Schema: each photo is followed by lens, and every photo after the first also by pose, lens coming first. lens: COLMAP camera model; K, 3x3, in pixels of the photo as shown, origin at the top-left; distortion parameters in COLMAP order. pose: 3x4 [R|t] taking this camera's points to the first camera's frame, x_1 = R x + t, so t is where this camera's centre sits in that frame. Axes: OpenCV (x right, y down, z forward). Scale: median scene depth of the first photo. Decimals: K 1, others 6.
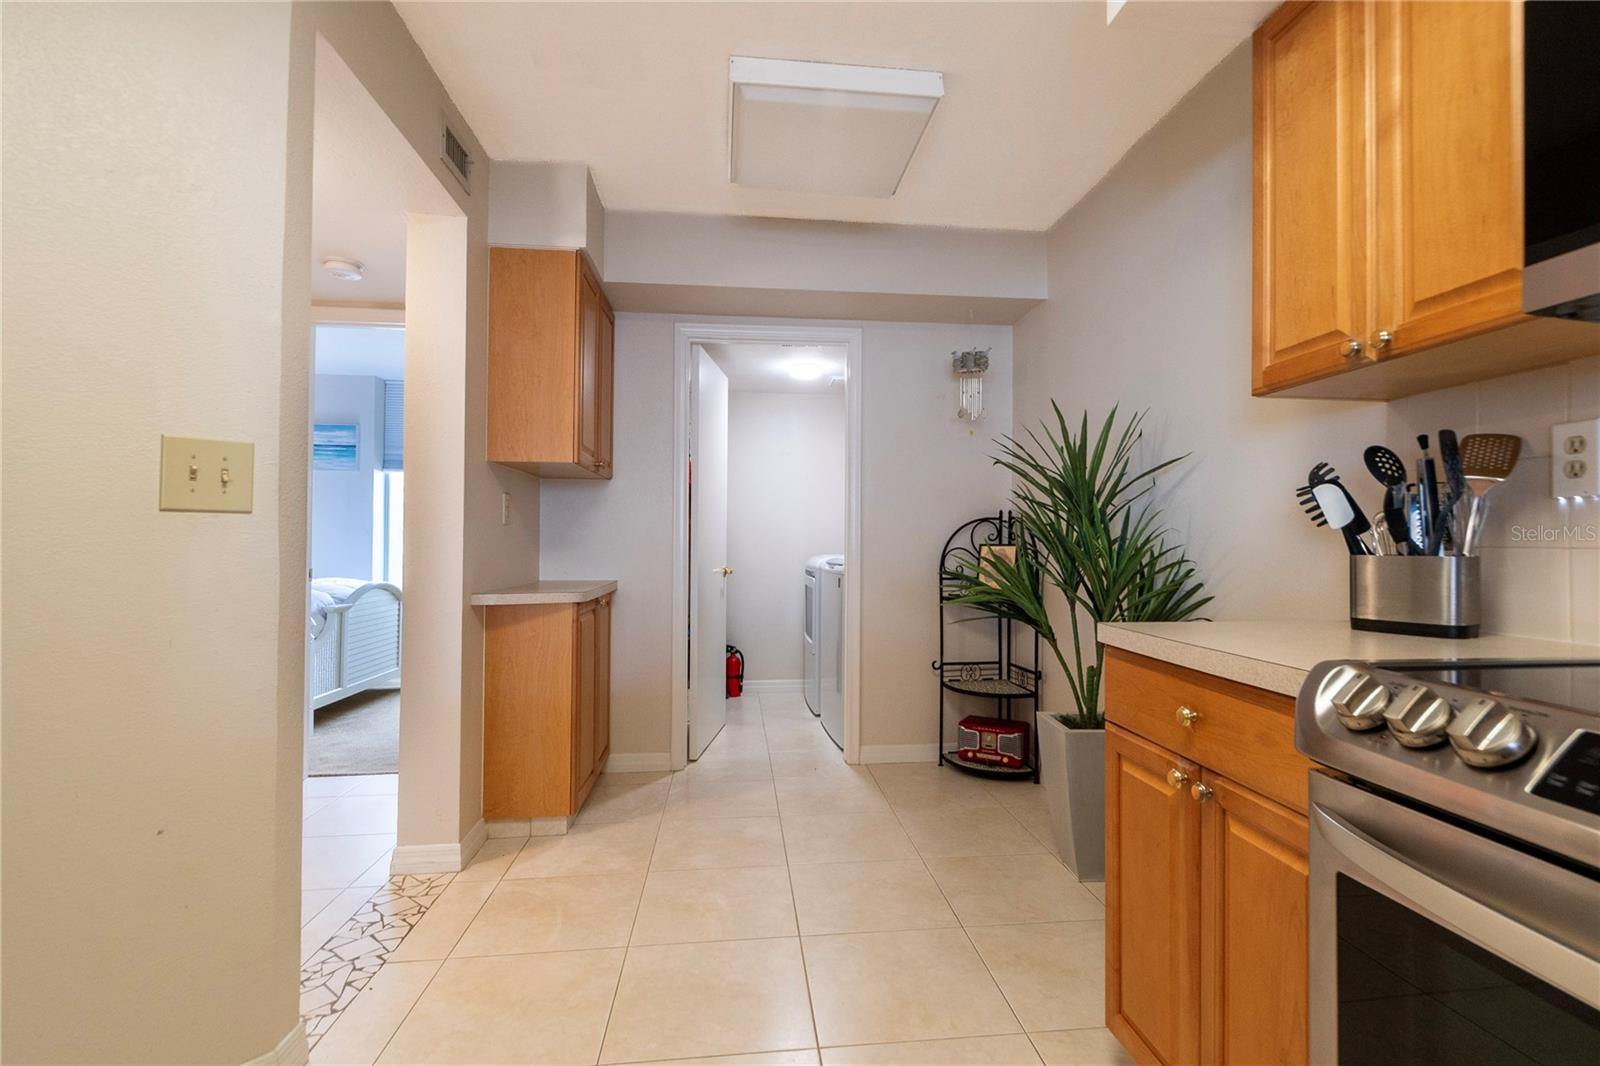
lens RADIAL K [[753.6, 0, 816.3], [0, 753.6, 537.8], [0, 0, 1]] dist [-0.002292, -0.000478]
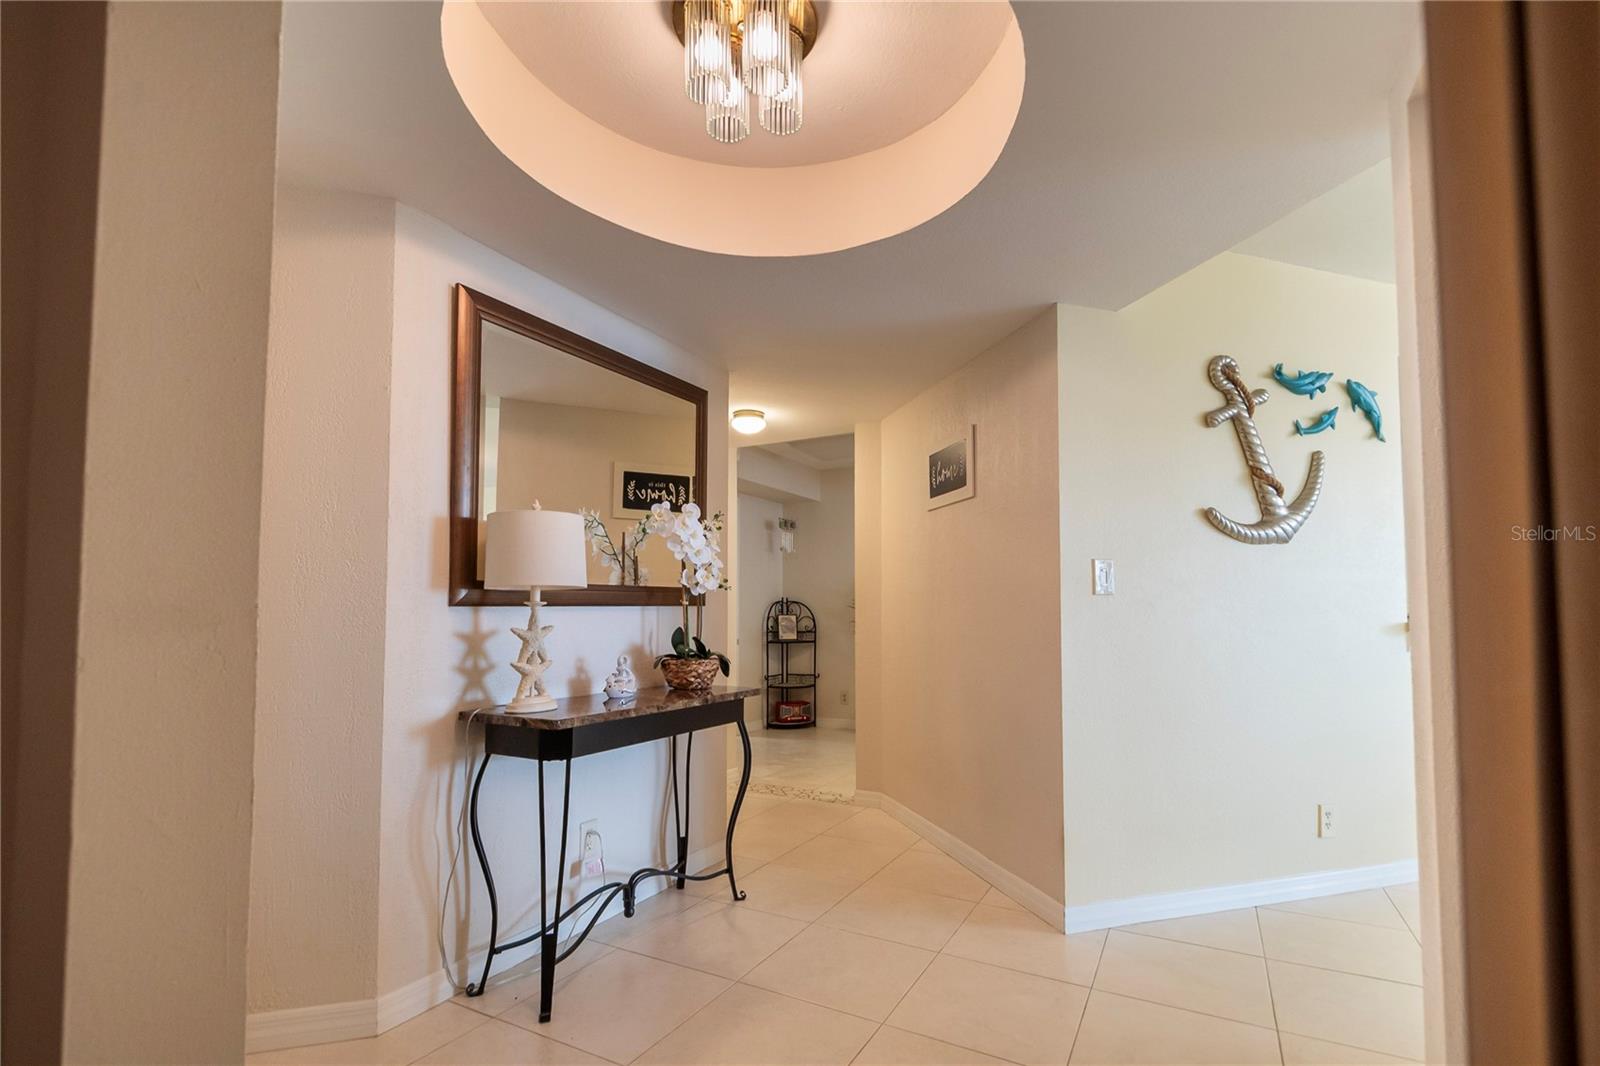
lens RADIAL K [[735.6, 0, 818.4], [0, 735.6, 581.1], [0, 0, 1]] dist [0.001190, -0.000131]
pose [[0.569648, 0.032215, 0.821257, -3.066264], [-0.005478, 0.999358, -0.035402, -0.024502], [-0.821871, 0.015667, 0.569459, -0.420022]]
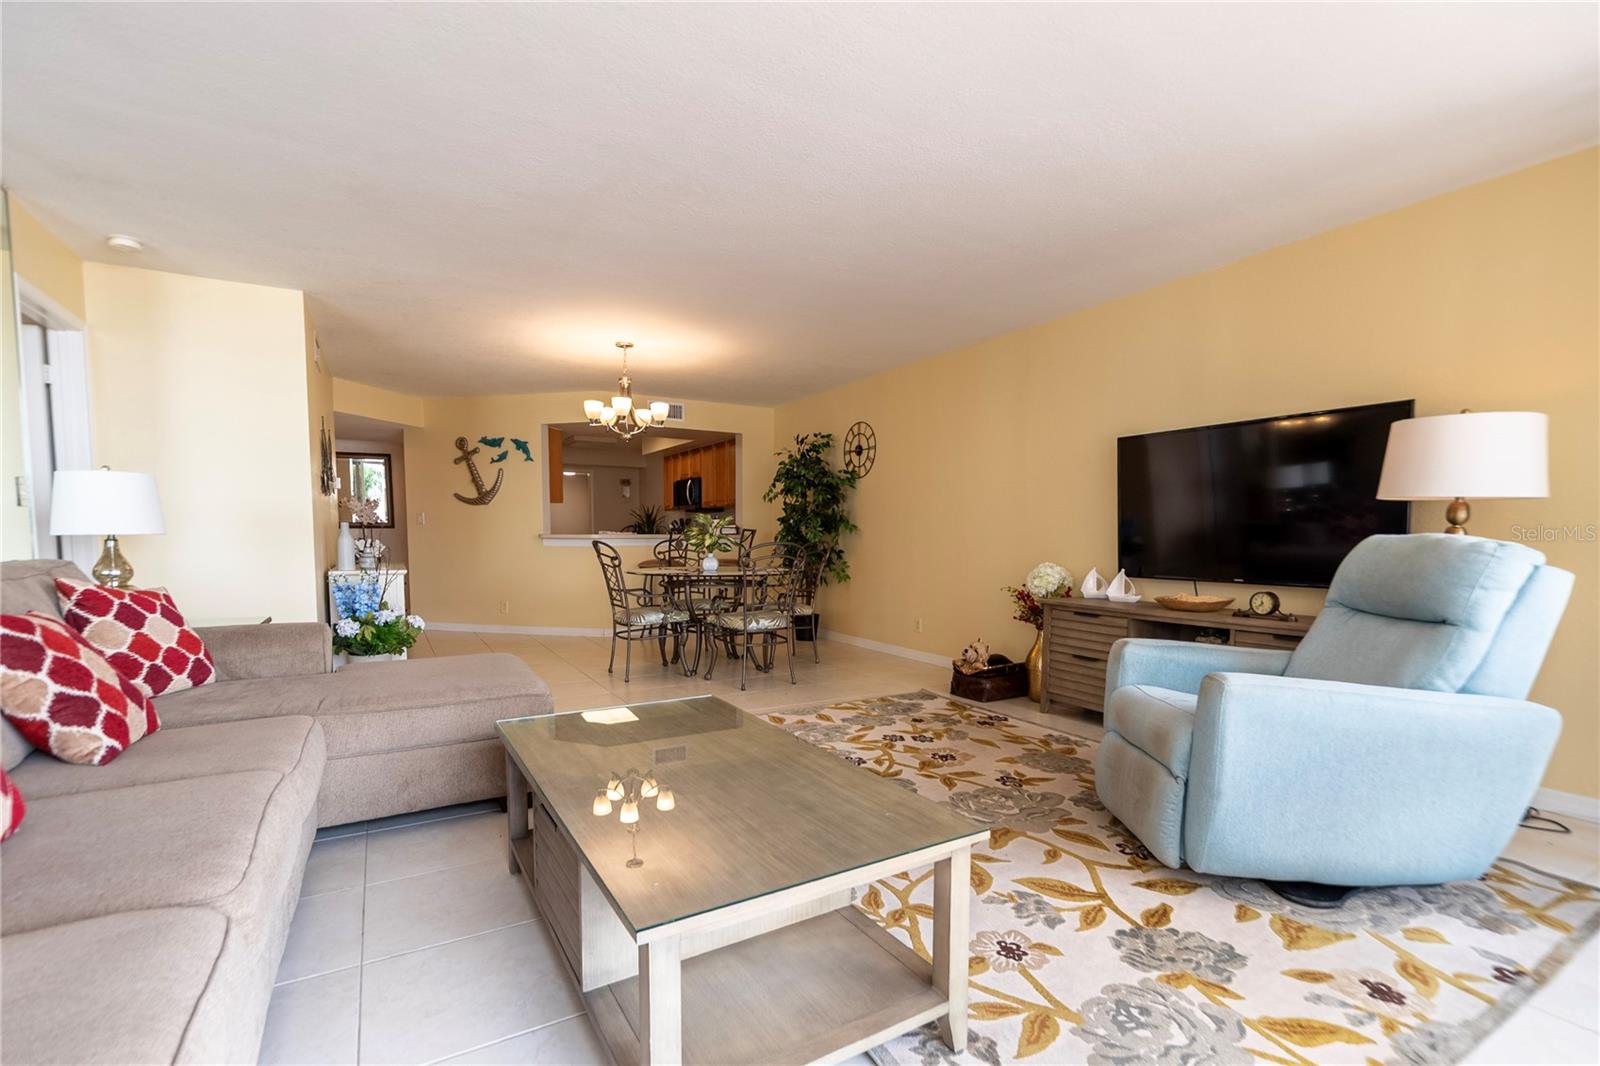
lens RADIAL K [[730.7, 0, 805.4], [0, 730.7, 583.7], [0, 0, 1]] dist [0.014910, -0.013682]
pose [[0.915760, -0.028994, 0.400679, -0.945314], [-0.001601, 0.997121, 0.075814, -0.033465], [-0.401723, -0.070069, 0.913076, -5.729974]]
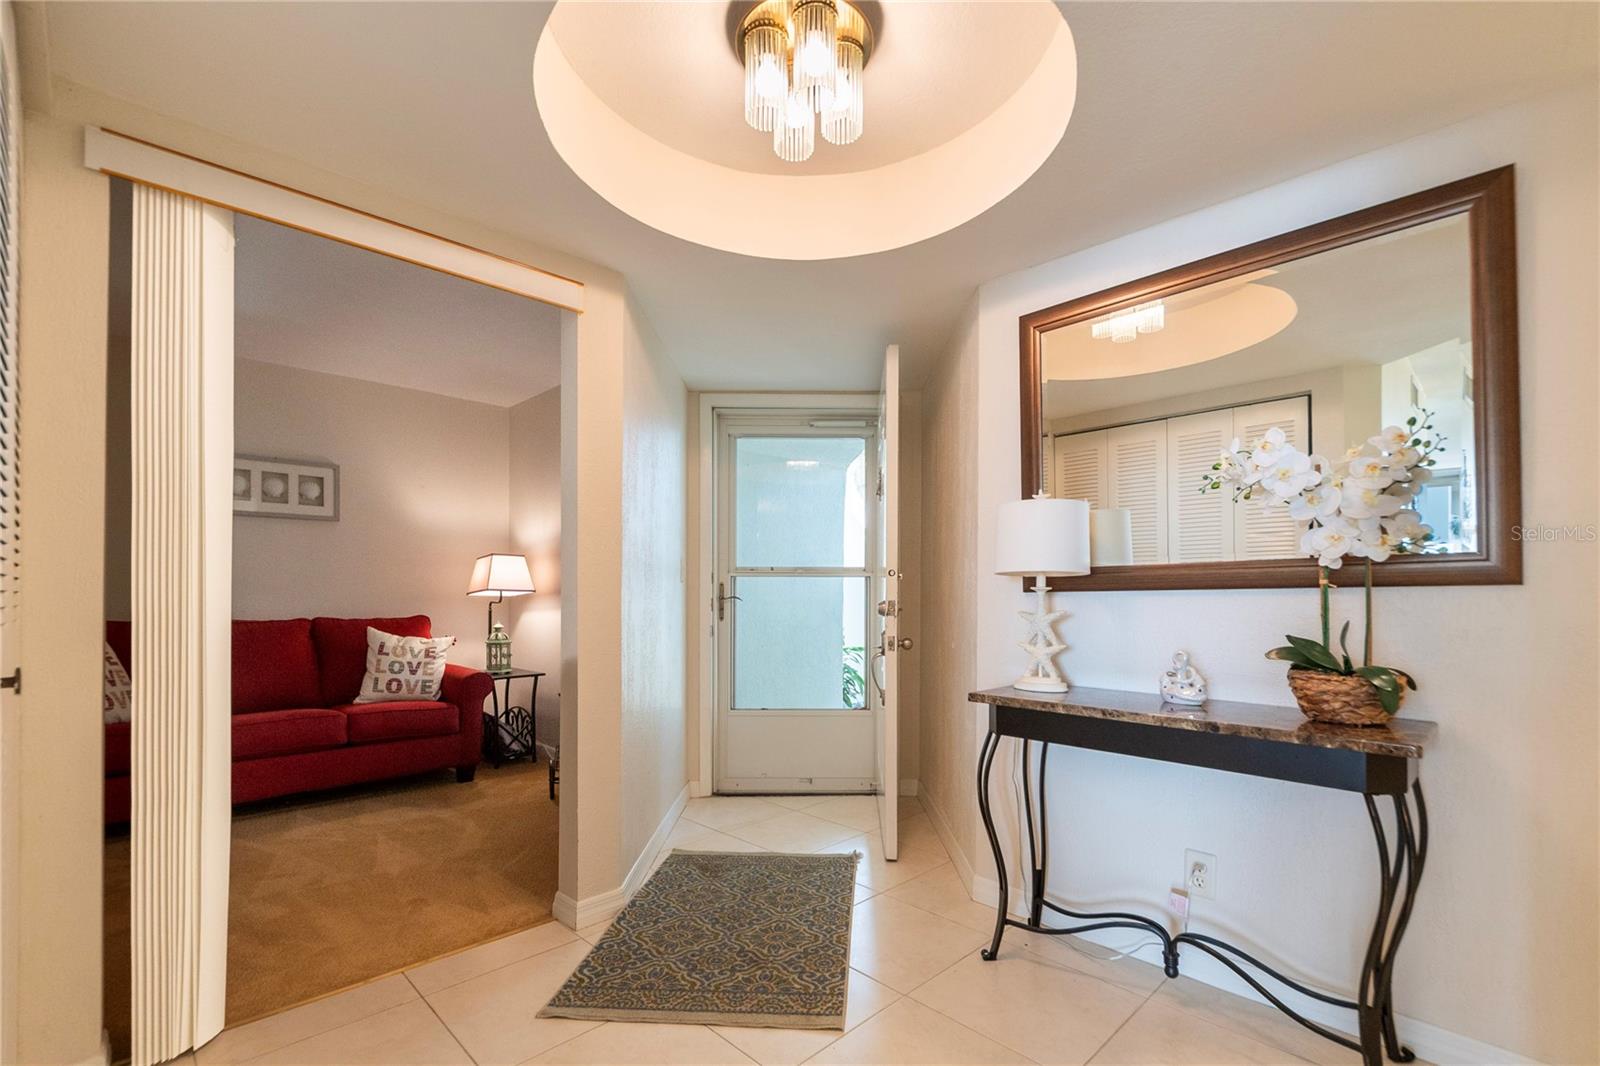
lens RADIAL K [[717.5, 0, 807.4], [0, 717.5, 598.9], [0, 0, 1]] dist [0.001935, 0.000018]
pose [[0.619240, -0.001223, -0.785201, -1.422290], [0.007118, 0.999966, 0.004056, -0.017671], [0.785170, -0.008101, 0.619228, -0.427930]]
